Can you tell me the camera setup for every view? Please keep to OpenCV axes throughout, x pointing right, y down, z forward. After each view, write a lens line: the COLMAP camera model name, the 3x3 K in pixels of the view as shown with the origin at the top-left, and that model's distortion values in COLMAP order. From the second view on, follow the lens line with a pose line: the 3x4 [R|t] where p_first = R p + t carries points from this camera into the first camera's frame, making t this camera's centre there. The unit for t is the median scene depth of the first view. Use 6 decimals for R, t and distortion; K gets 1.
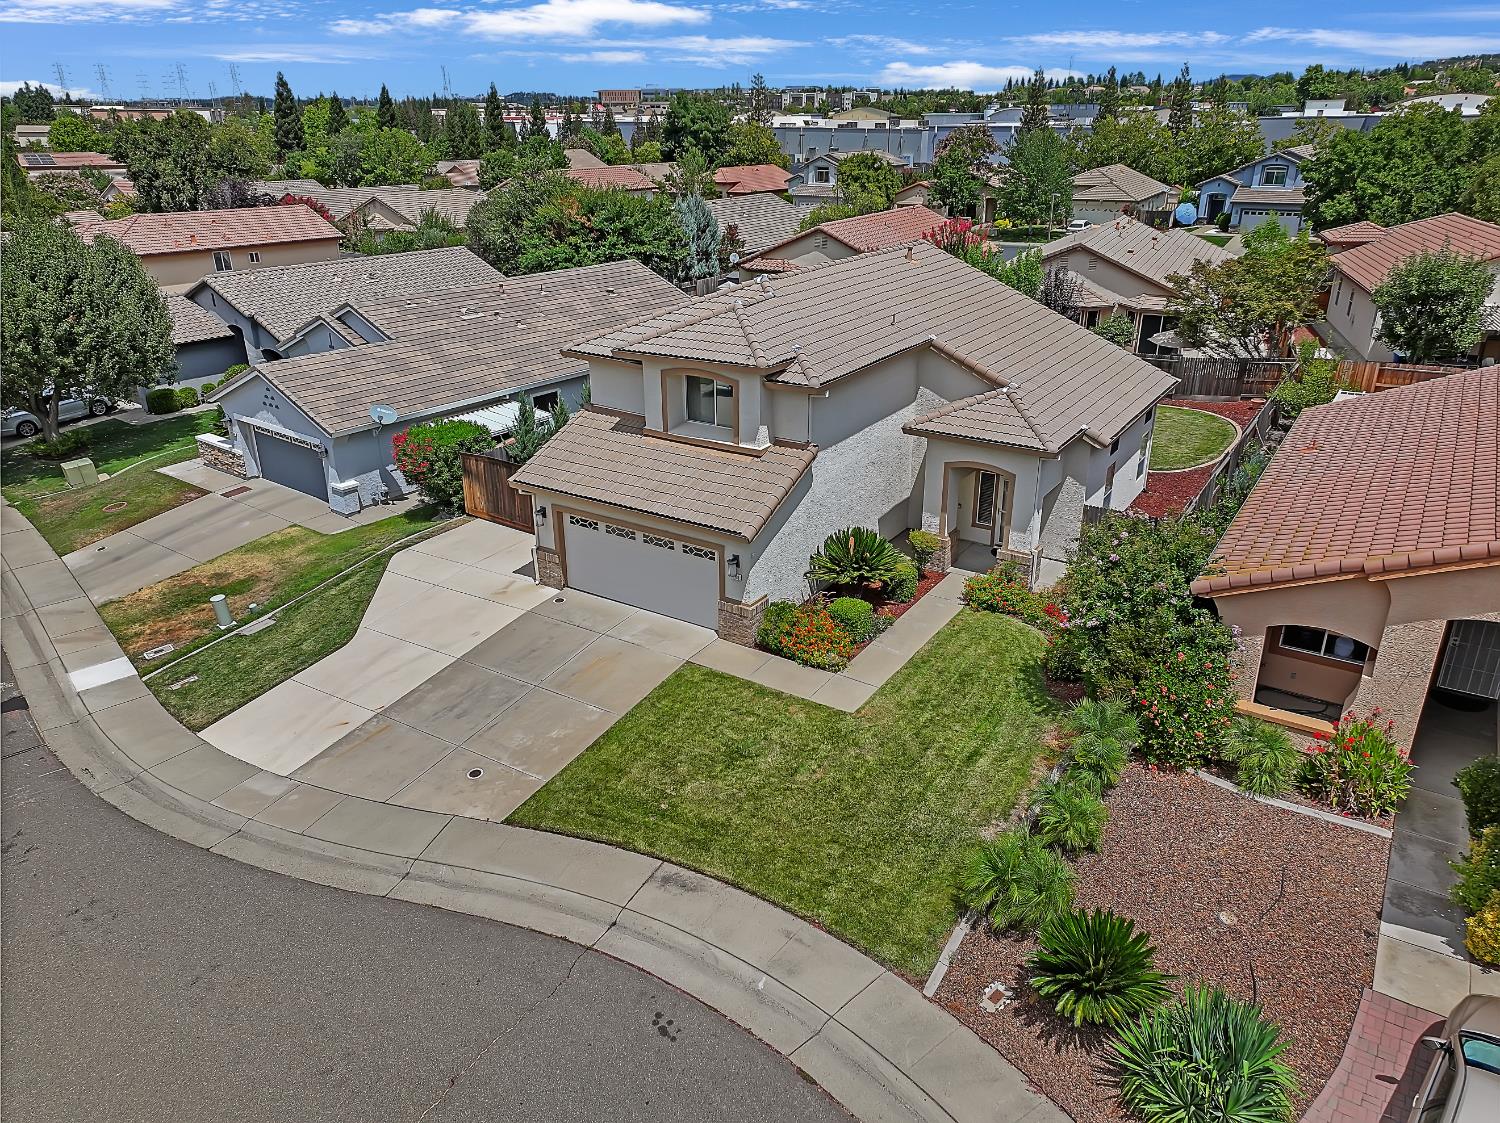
lens RADIAL K [[1042.7, 0, 758.4], [0, 1042.7, 566.4], [0, 0, 1]] dist [0.024437, 0.009228]
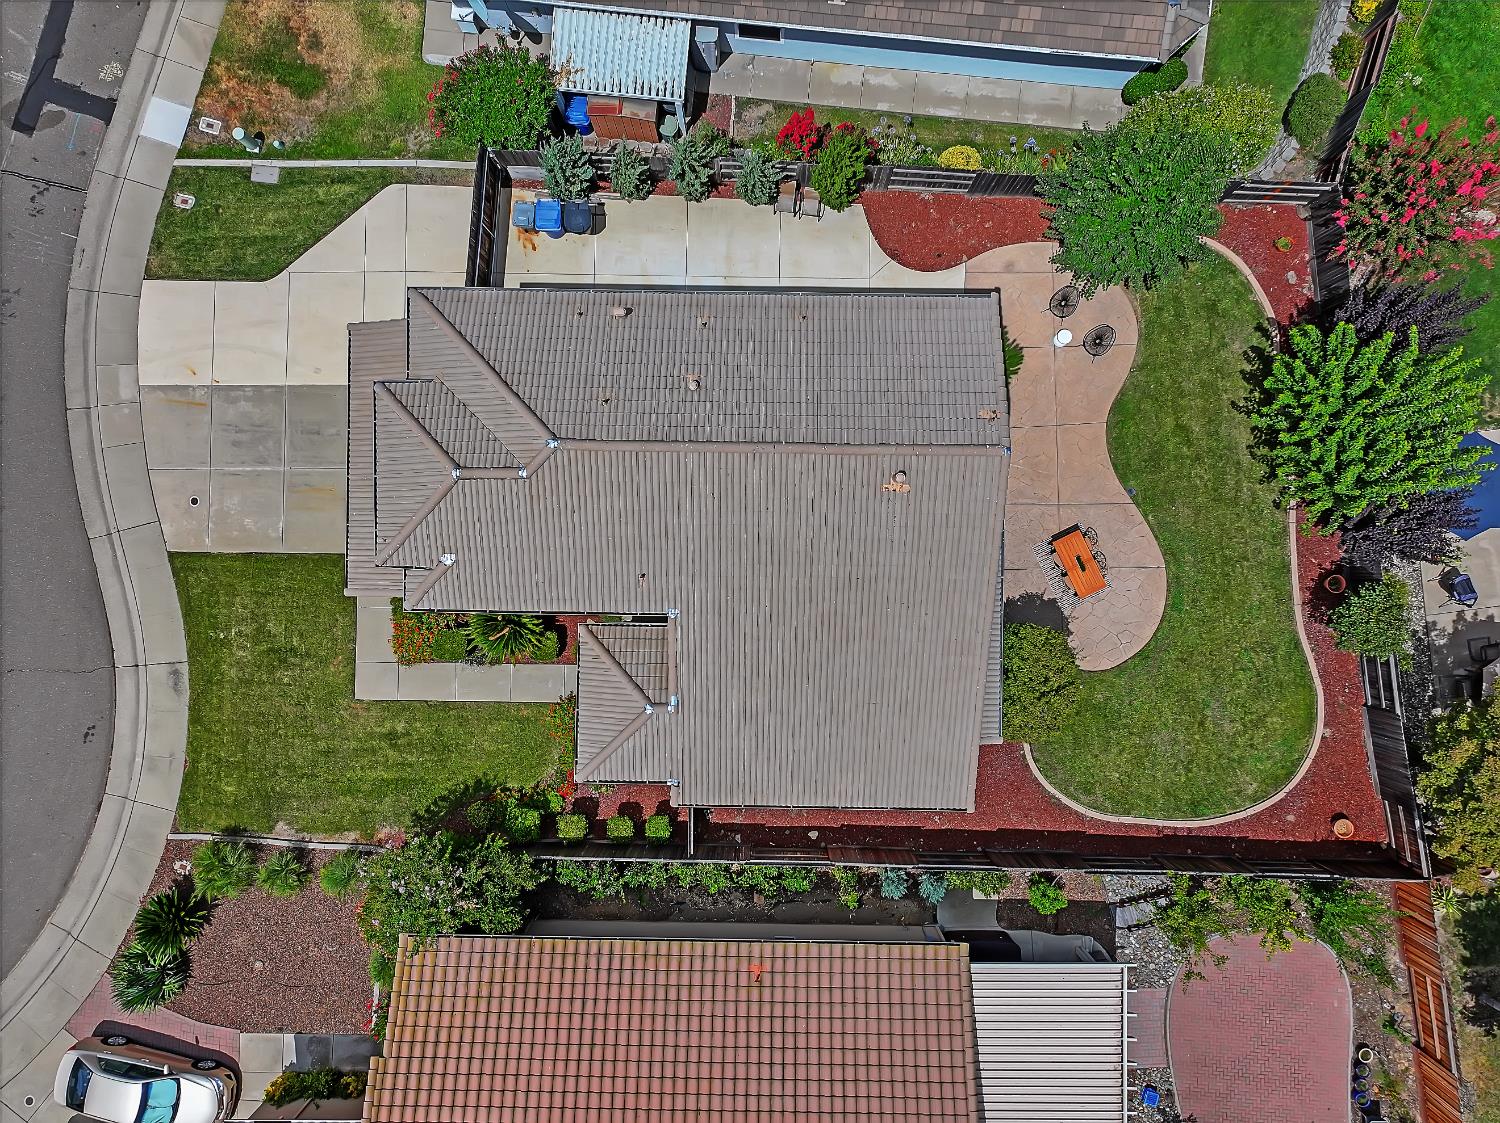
lens RADIAL K [[1055.4, 0, 750.0], [0, 1055.4, 561.5], [0, 0, 1]] dist [0.035154, 0.003757]
pose [[0.525292, 0.850886, -0.007874, 0.185441], [-0.334957, 0.215273, 0.917312, -1.154885], [0.782223, -0.479219, 0.398091, 0.773501]]
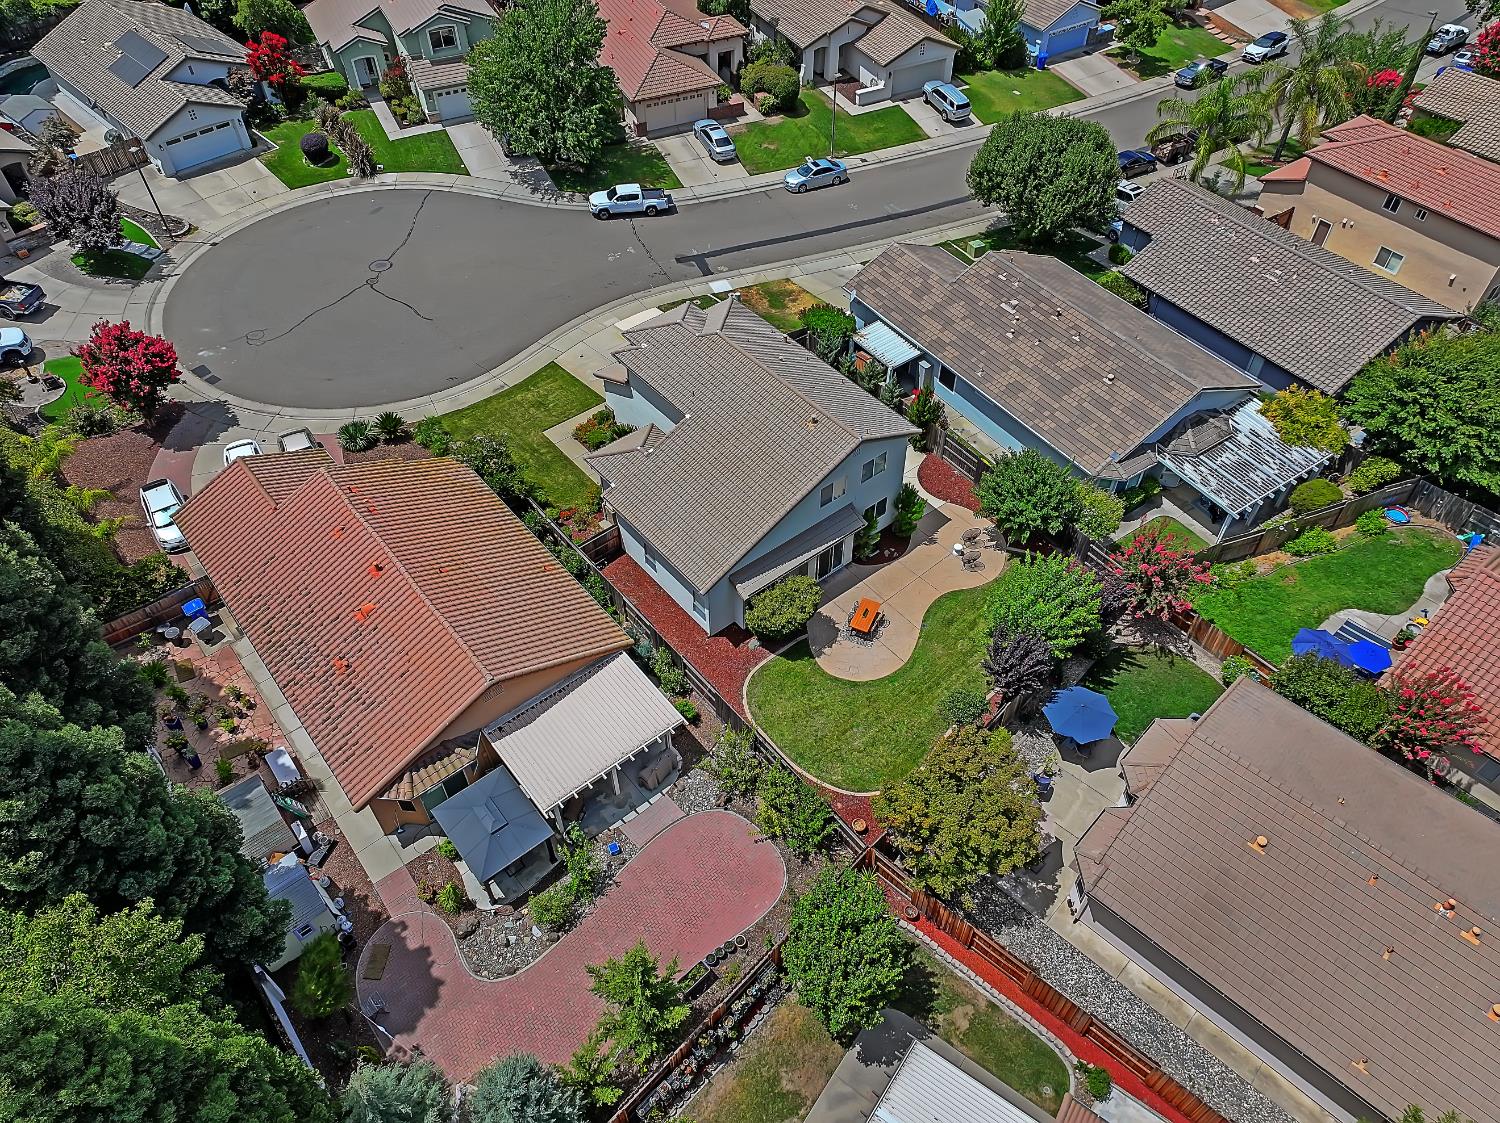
lens RADIAL K [[1055.4, 0, 750.0], [0, 1055.4, 561.5], [0, 0, 1]] dist [0.035154, 0.003757]
pose [[-0.315703, 0.701931, -0.638455, 1.530563], [-0.374139, 0.526262, 0.763589, -1.579482], [0.871981, 0.479938, 0.096478, 1.121884]]
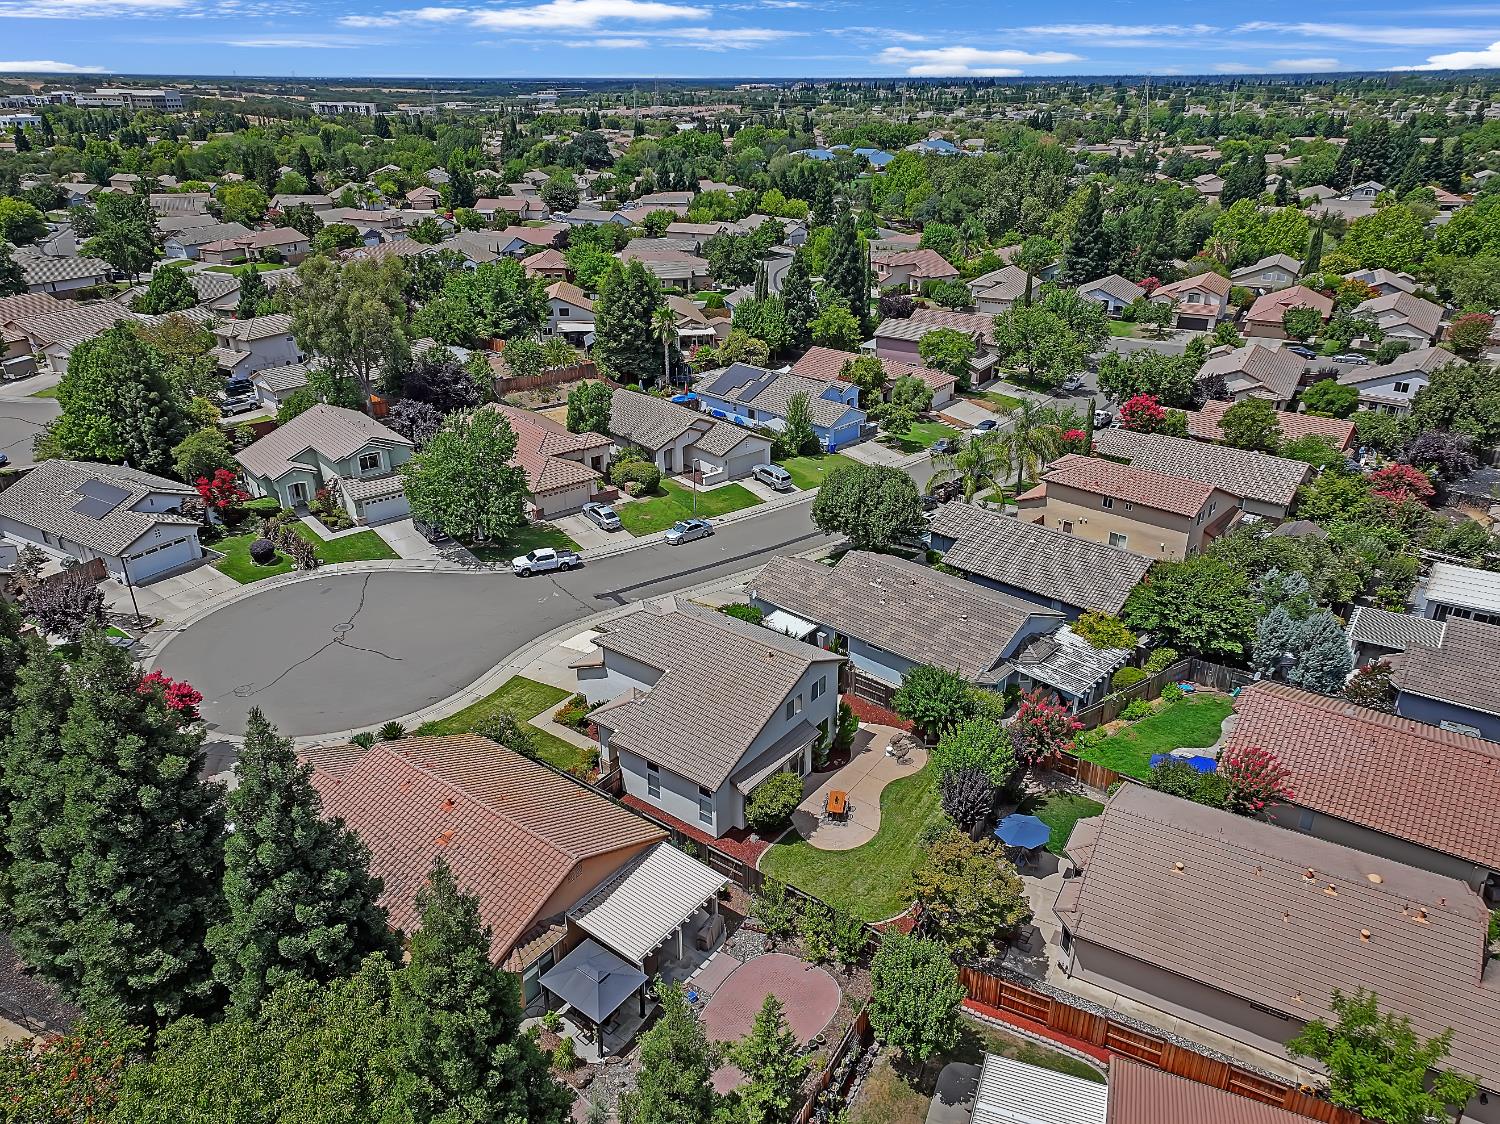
lens RADIAL K [[1064.2, 0, 751.7], [0, 1064.2, 565.5], [0, 0, 1]] dist [0.045484, -0.004215]
pose [[-0.081787, 0.425786, -0.901120, 2.229054], [-0.393323, 0.816973, 0.421724, -1.519071], [0.915755, 0.388923, 0.100654, 0.921999]]
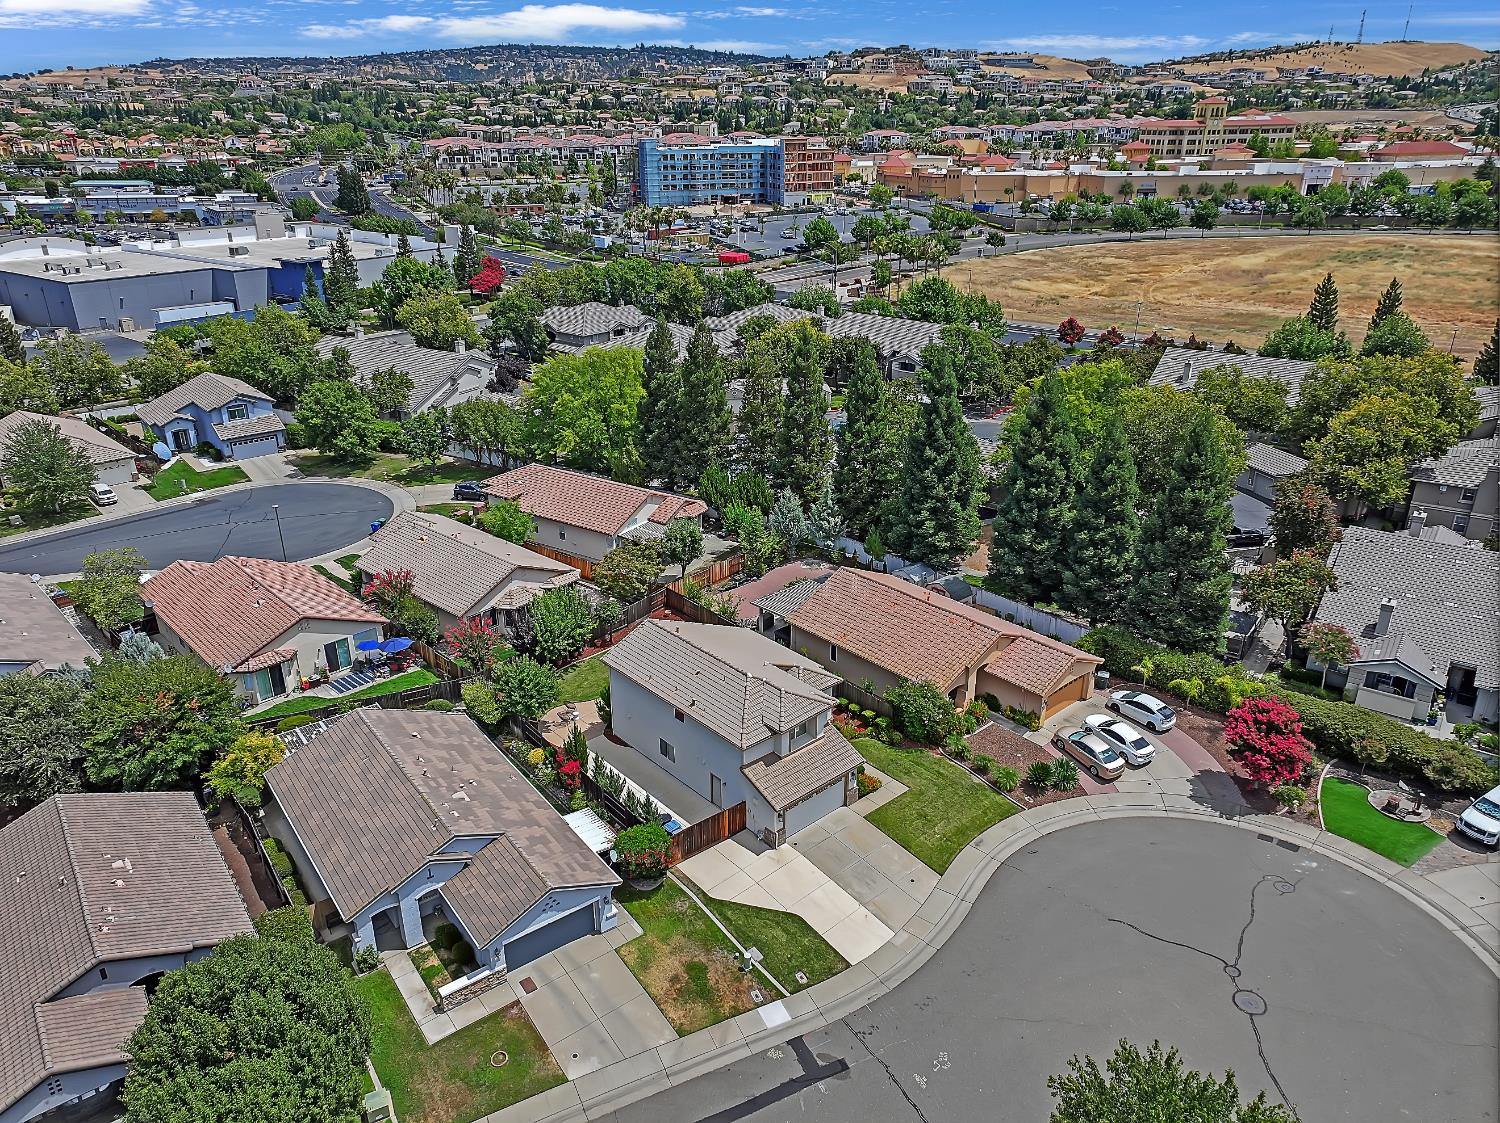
lens RADIAL K [[1058.1, 0, 749.9], [0, 1058.1, 532.0], [0, 0, 1]] dist [0.018876, -0.000647]
pose [[0.272325, -0.352843, 0.895177, -2.033929], [0.388351, 0.891502, 0.233253, -1.140726], [-0.880353, 0.284122, 0.379806, 0.045365]]
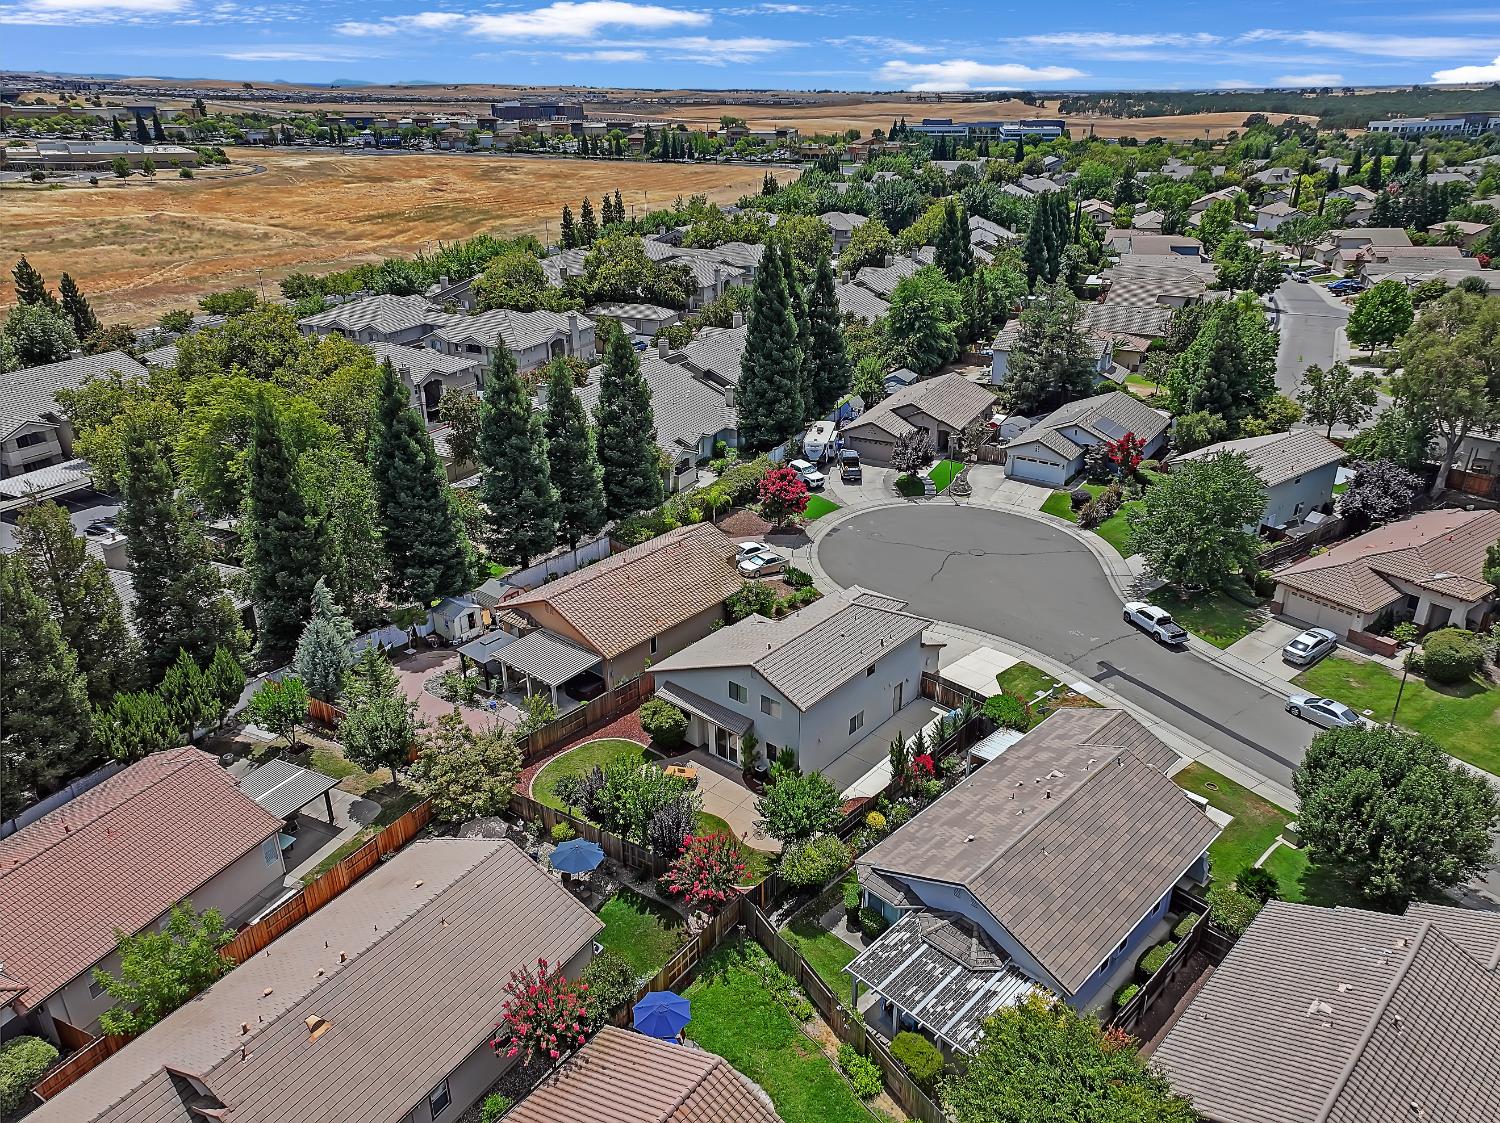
lens RADIAL K [[1055.4, 0, 750.0], [0, 1055.4, 561.5], [0, 0, 1]] dist [0.035154, 0.003757]
pose [[-0.991527, -0.043085, 0.122547, -0.061045], [0.061759, 0.673595, 0.736516, -2.290899], [-0.114279, 0.737844, -0.665227, 2.736706]]
